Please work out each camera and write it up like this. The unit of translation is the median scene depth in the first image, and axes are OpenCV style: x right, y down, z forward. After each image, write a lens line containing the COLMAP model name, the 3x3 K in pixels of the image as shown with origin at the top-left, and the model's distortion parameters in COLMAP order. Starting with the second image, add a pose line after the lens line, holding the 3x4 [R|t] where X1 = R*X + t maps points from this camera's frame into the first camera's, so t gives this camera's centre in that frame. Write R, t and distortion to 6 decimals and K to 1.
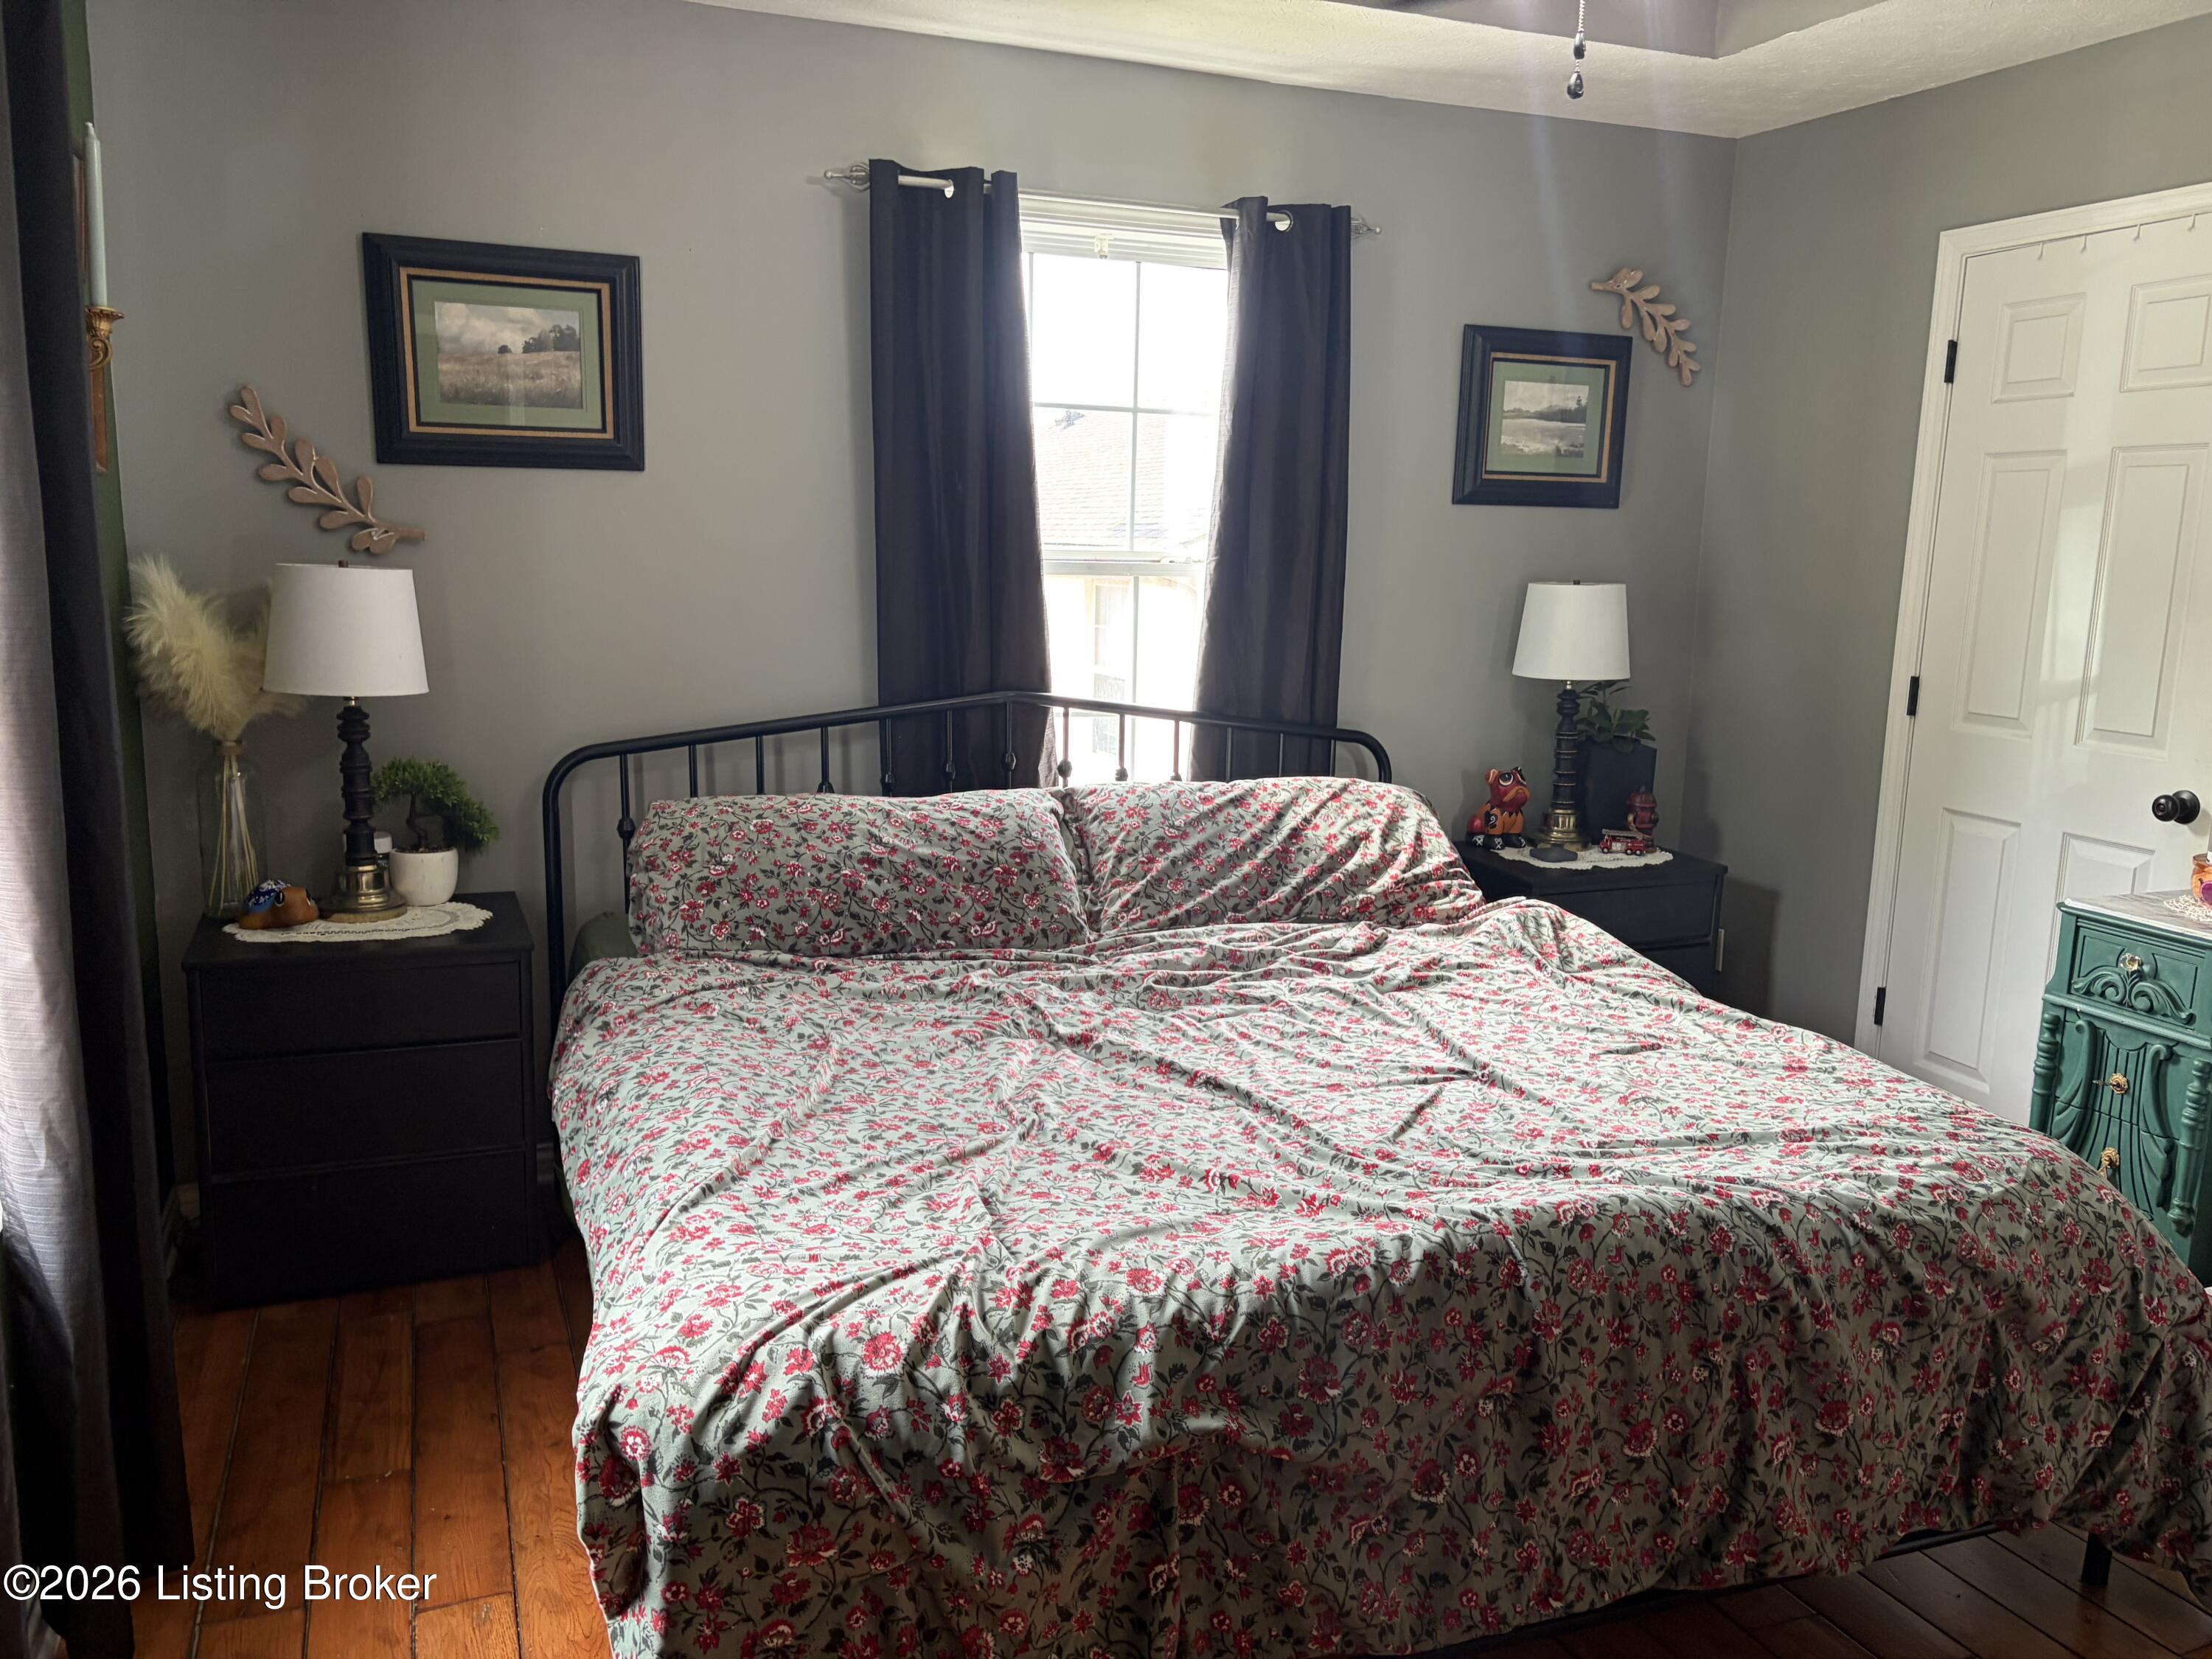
lens RADIAL K [[1678.2, 0, 1103.4], [0, 1678.2, 823.2], [0, 0, 1]] dist [0.027677, 0.004267]
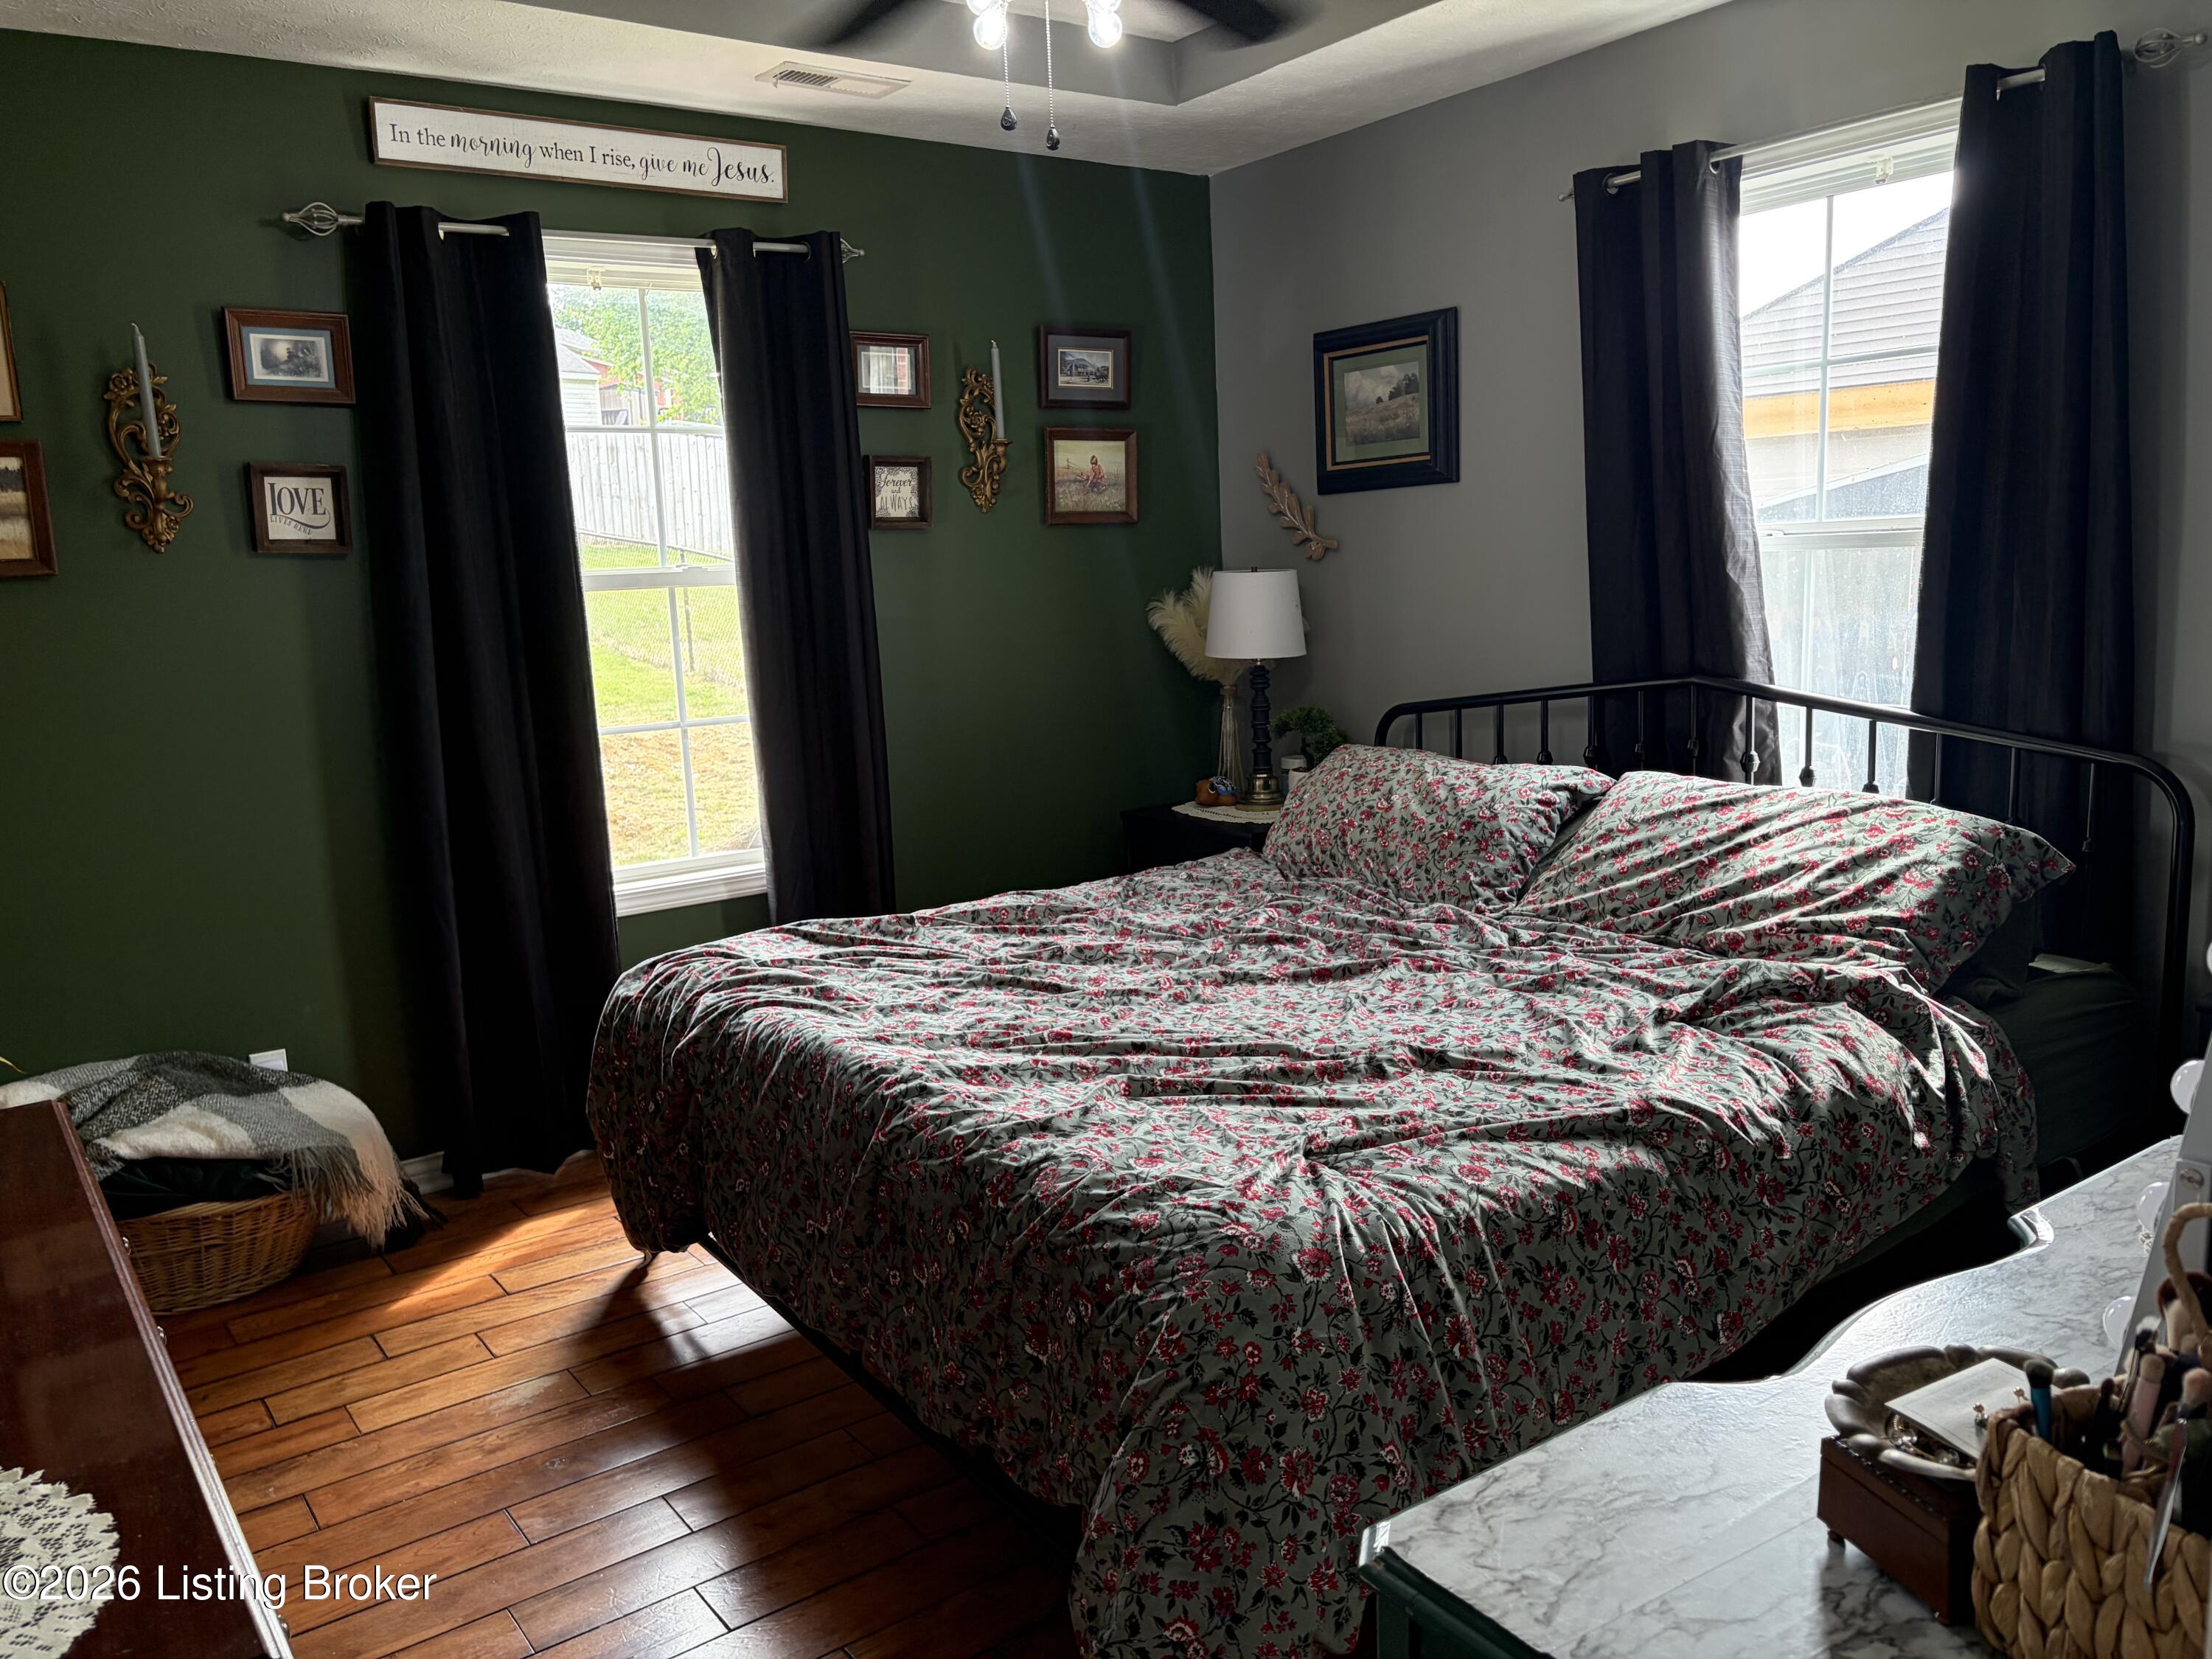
lens RADIAL K [[1678.2, 0, 1103.4], [0, 1678.2, 823.2], [0, 0, 1]] dist [0.027677, 0.004267]
pose [[0.244183, 0.126446, -0.961450, 0.886693], [-0.113037, 0.988415, 0.101284, -0.059908], [0.963119, 0.083947, 0.255647, 0.470956]]
